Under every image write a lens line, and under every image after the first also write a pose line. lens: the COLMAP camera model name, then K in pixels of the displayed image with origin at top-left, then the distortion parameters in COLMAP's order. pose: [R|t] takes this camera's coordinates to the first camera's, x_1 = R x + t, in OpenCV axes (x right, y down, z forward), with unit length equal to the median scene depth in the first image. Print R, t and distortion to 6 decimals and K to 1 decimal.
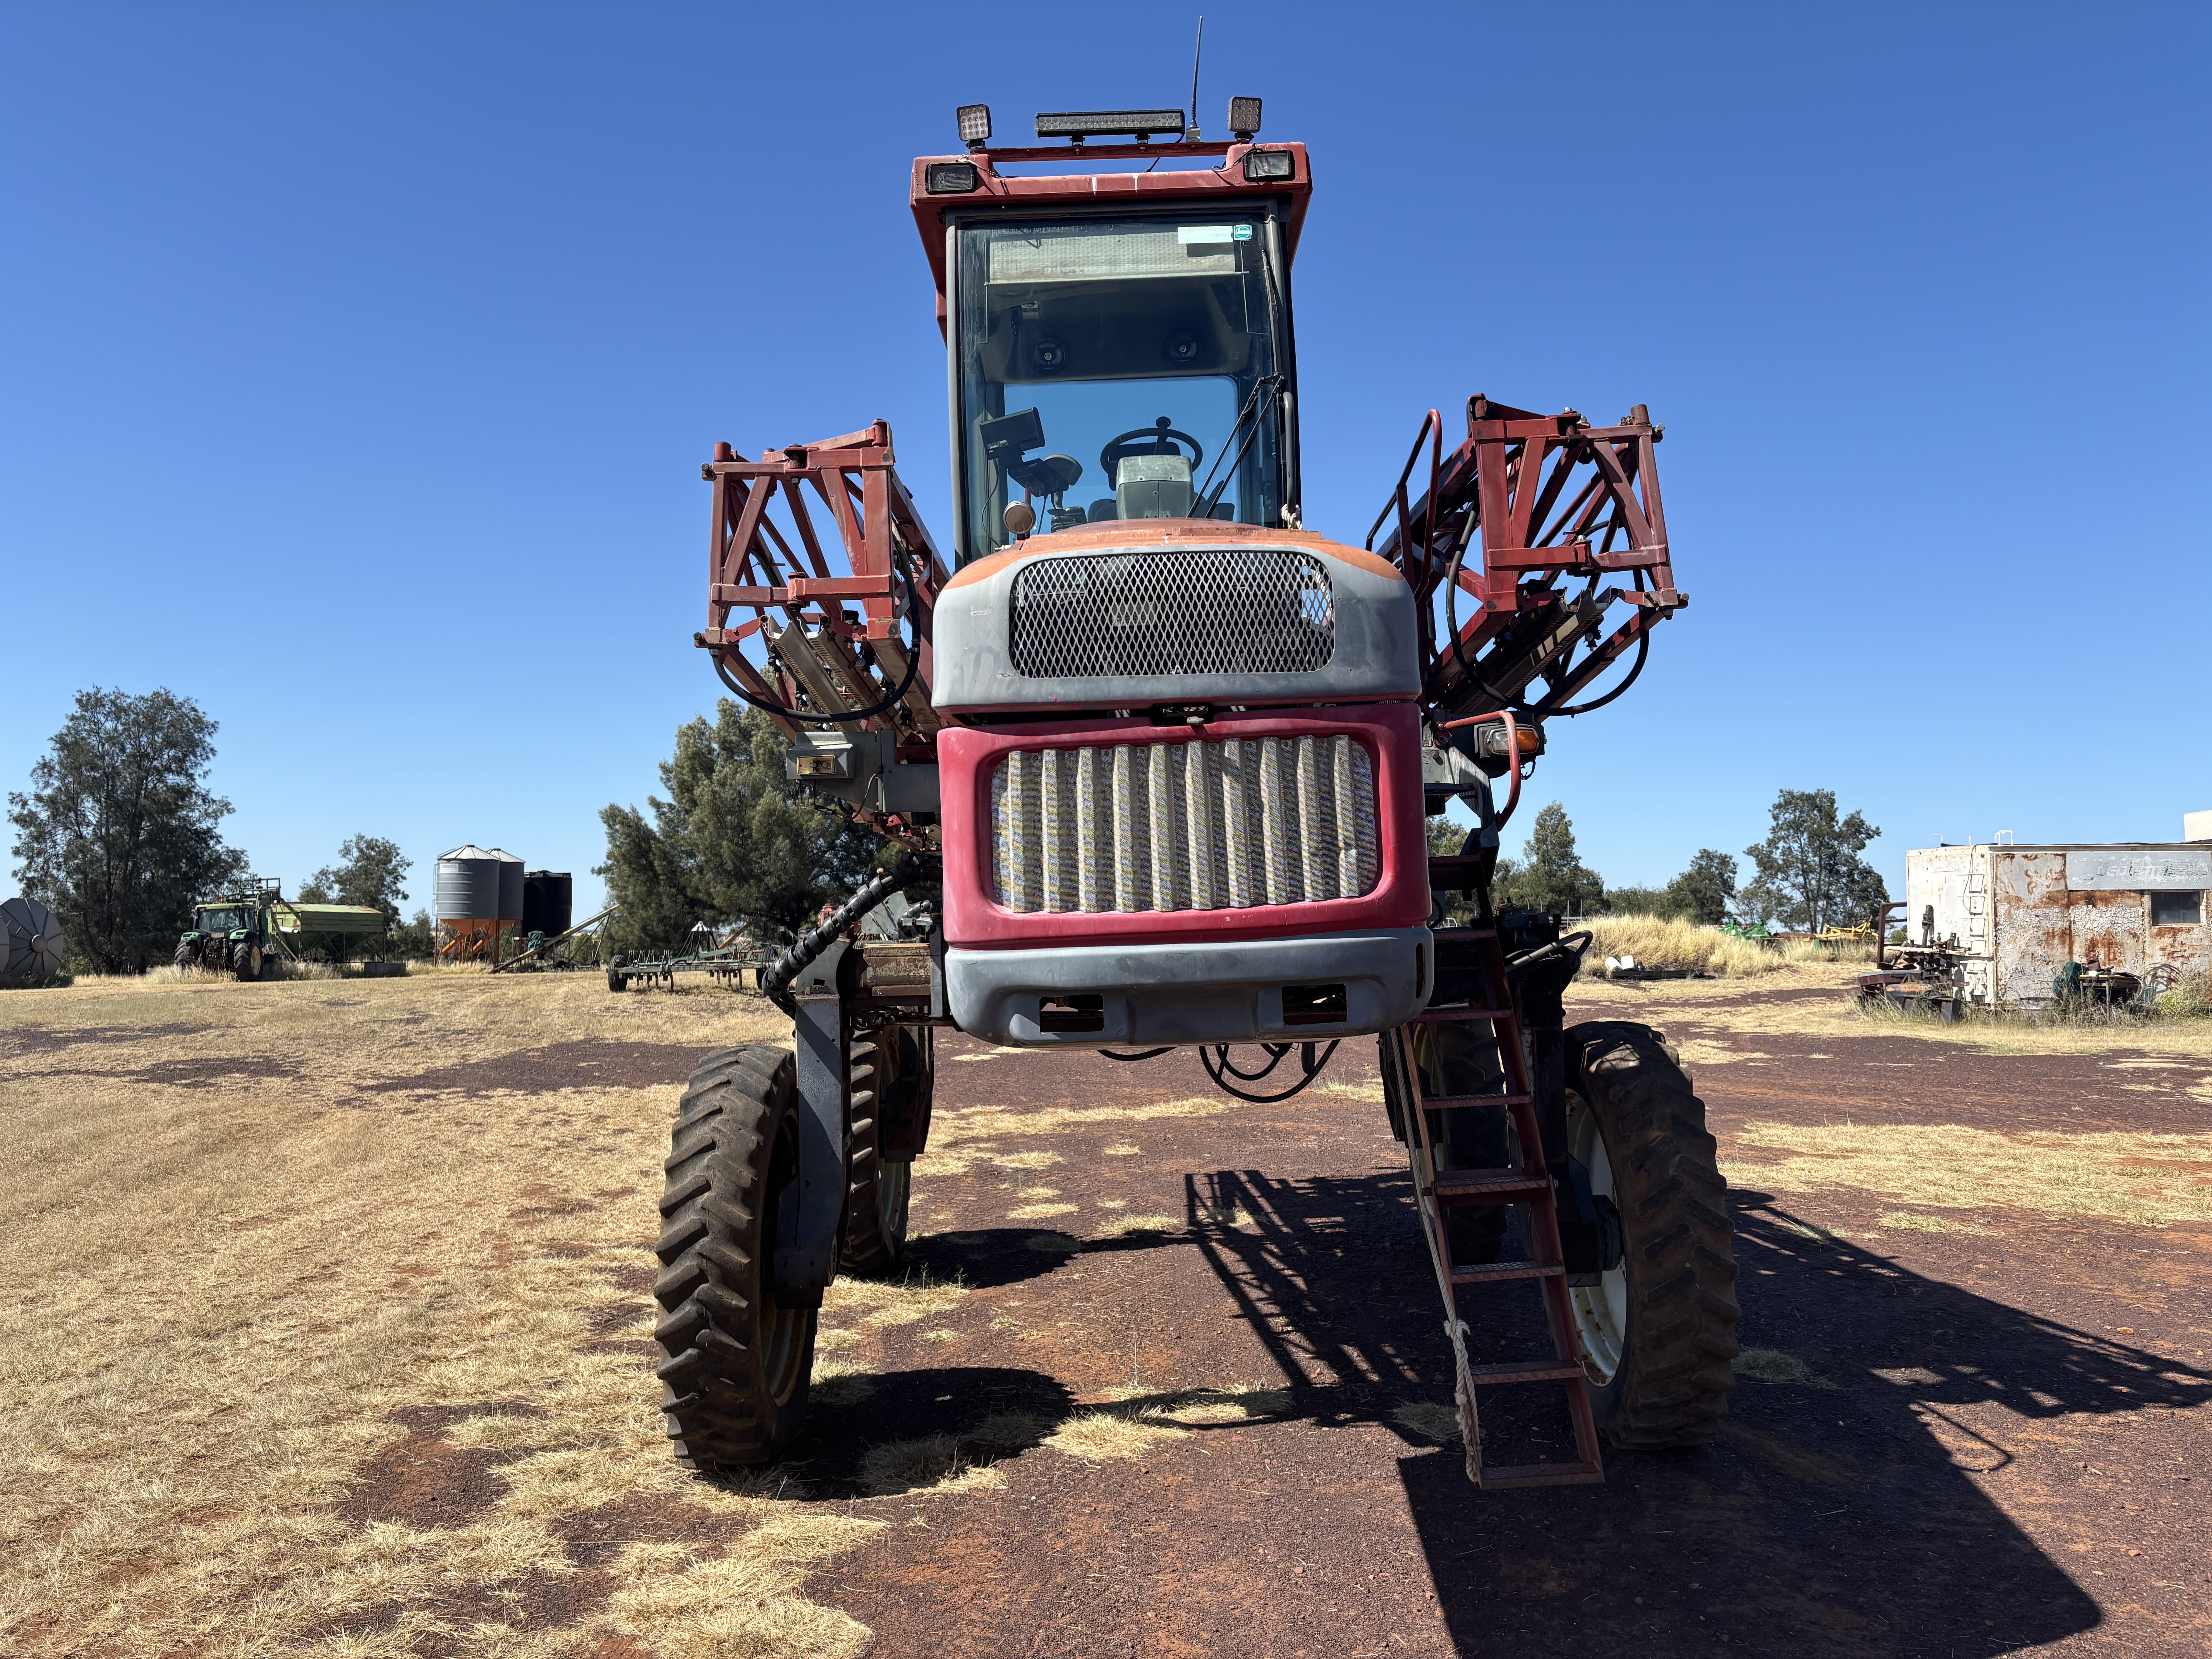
lens RADIAL K [[1663.0, 0, 1117.2], [0, 1663.0, 833.4], [0, 0, 1]] dist [0.023748, -0.005883]
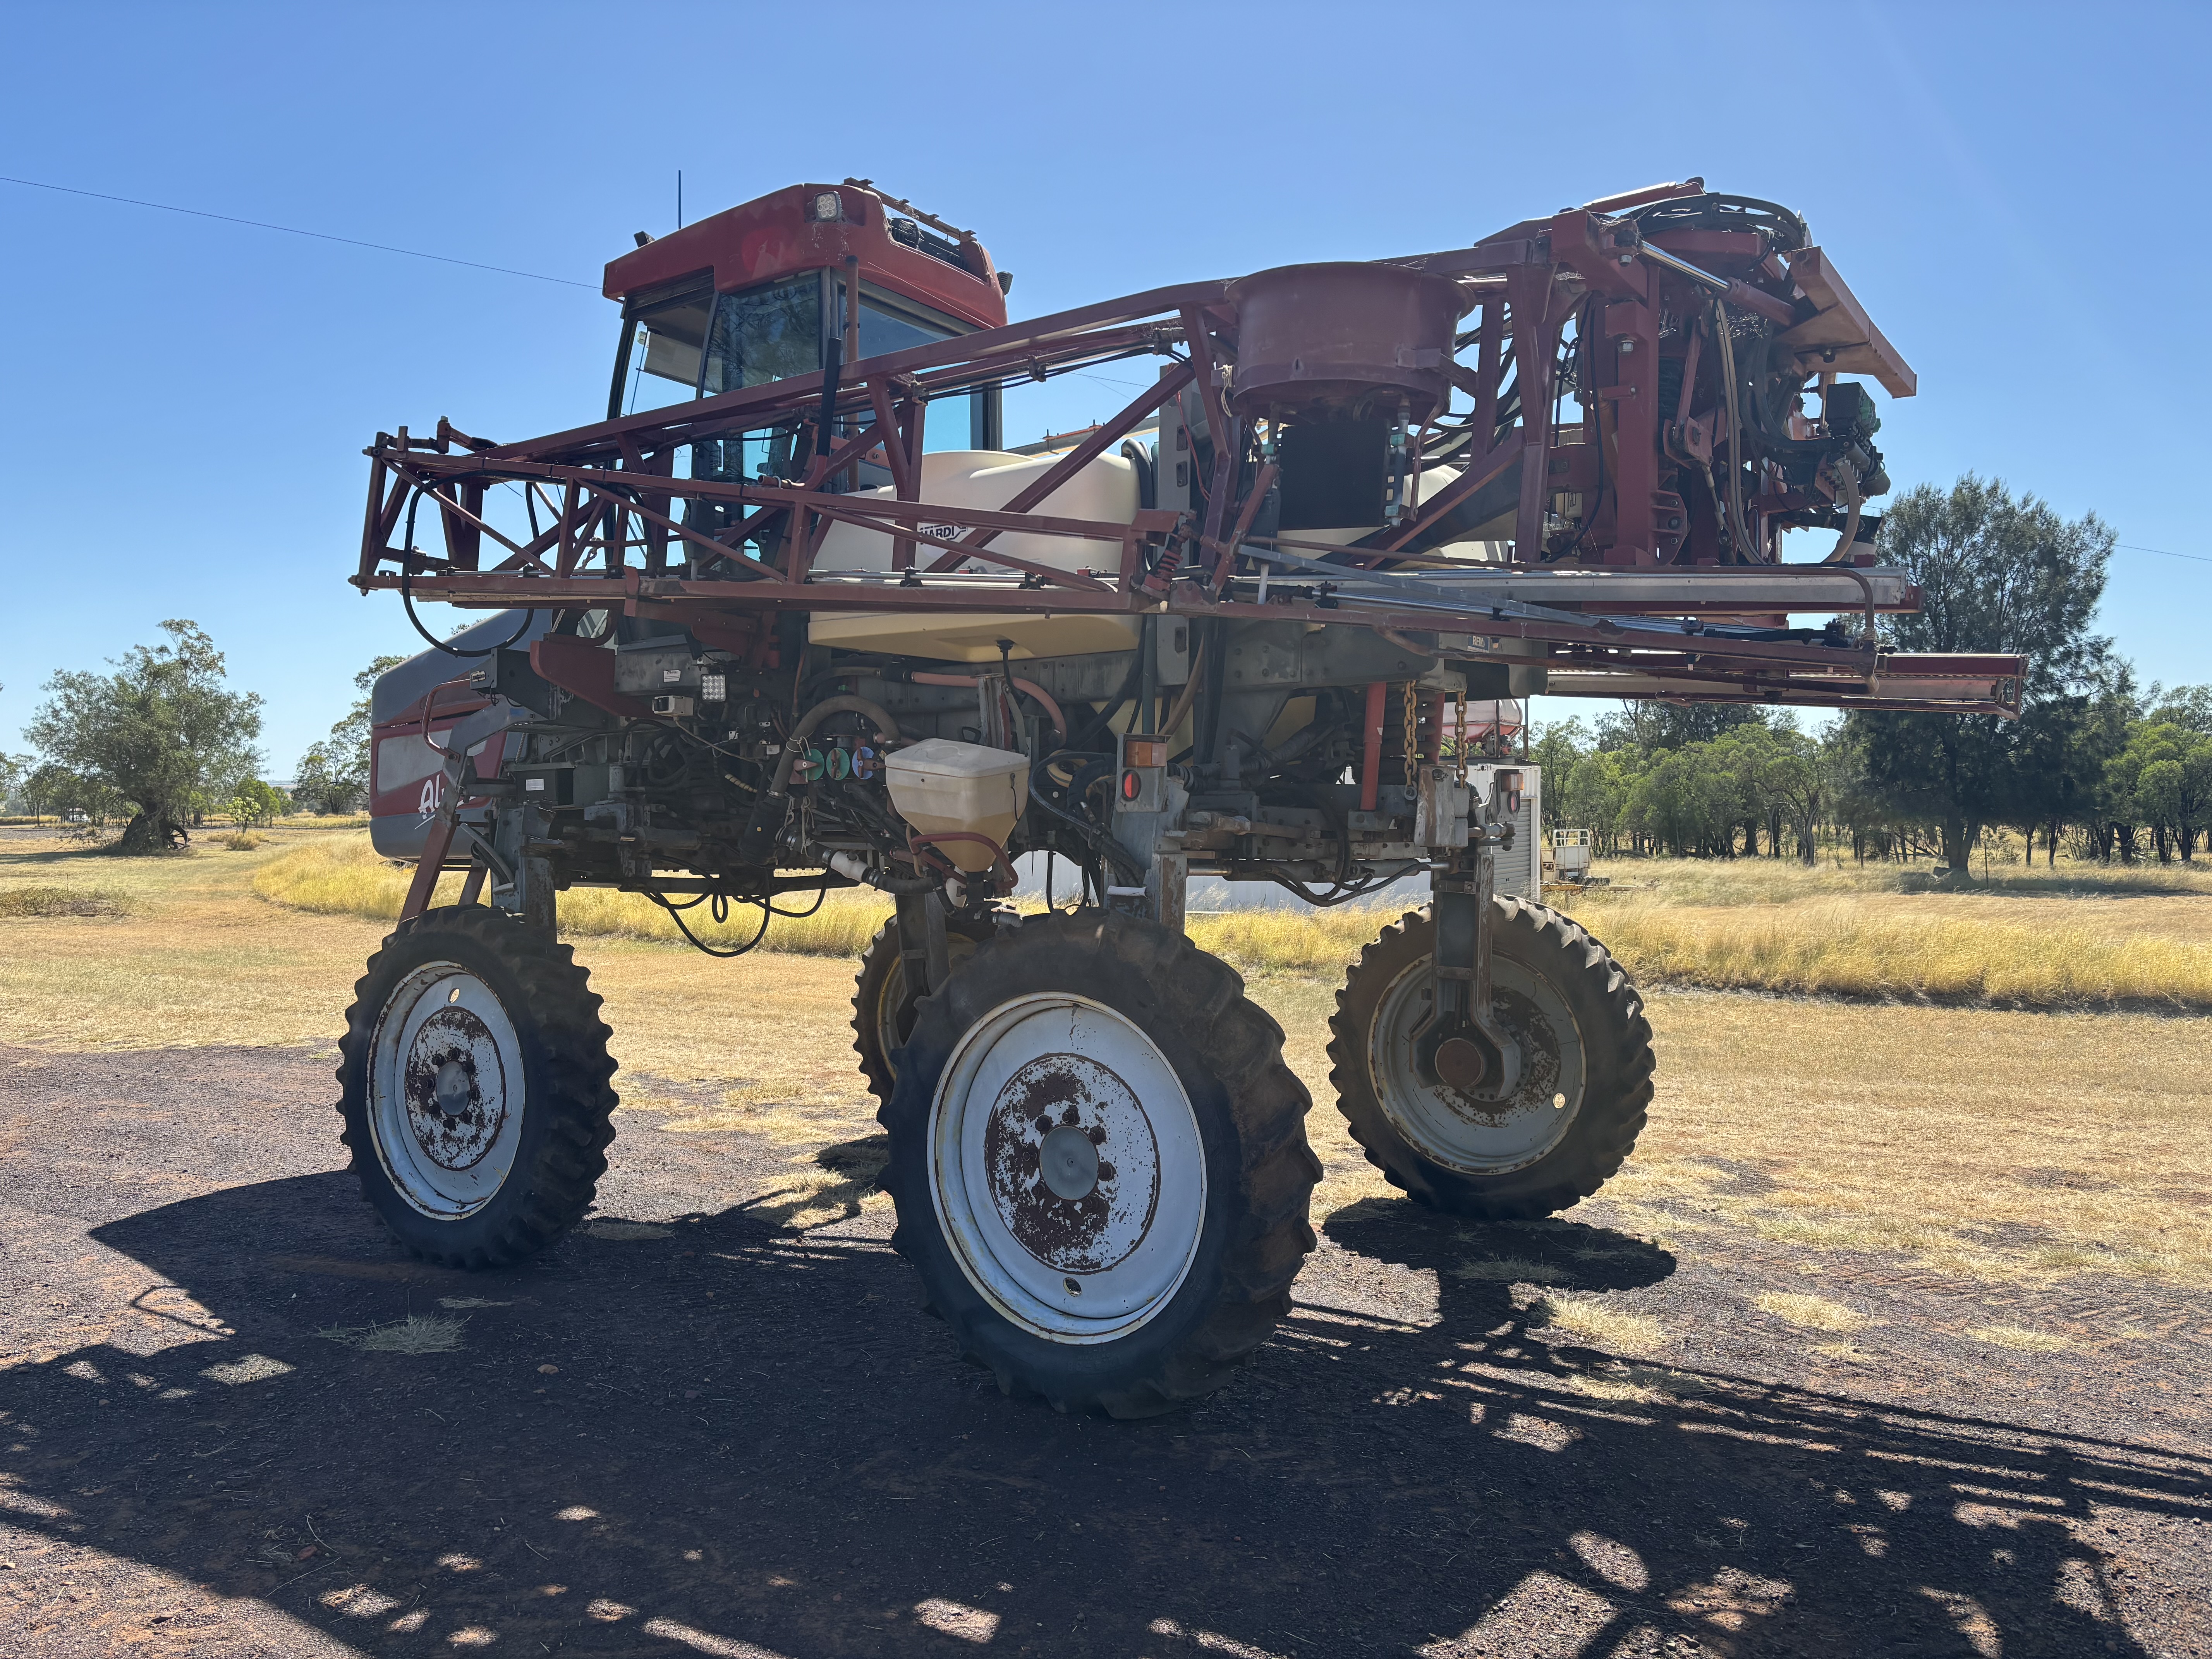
lens RADIAL K [[1653.1, 0, 1062.2], [0, 1653.1, 809.6], [0, 0, 1]] dist [0.055813, -0.032599]
pose [[-0.567041, 0.007467, -0.823656, 1.074615], [0.059160, 0.997746, -0.031683, 0.114657], [0.821562, -0.066693, -0.566205, 2.113116]]
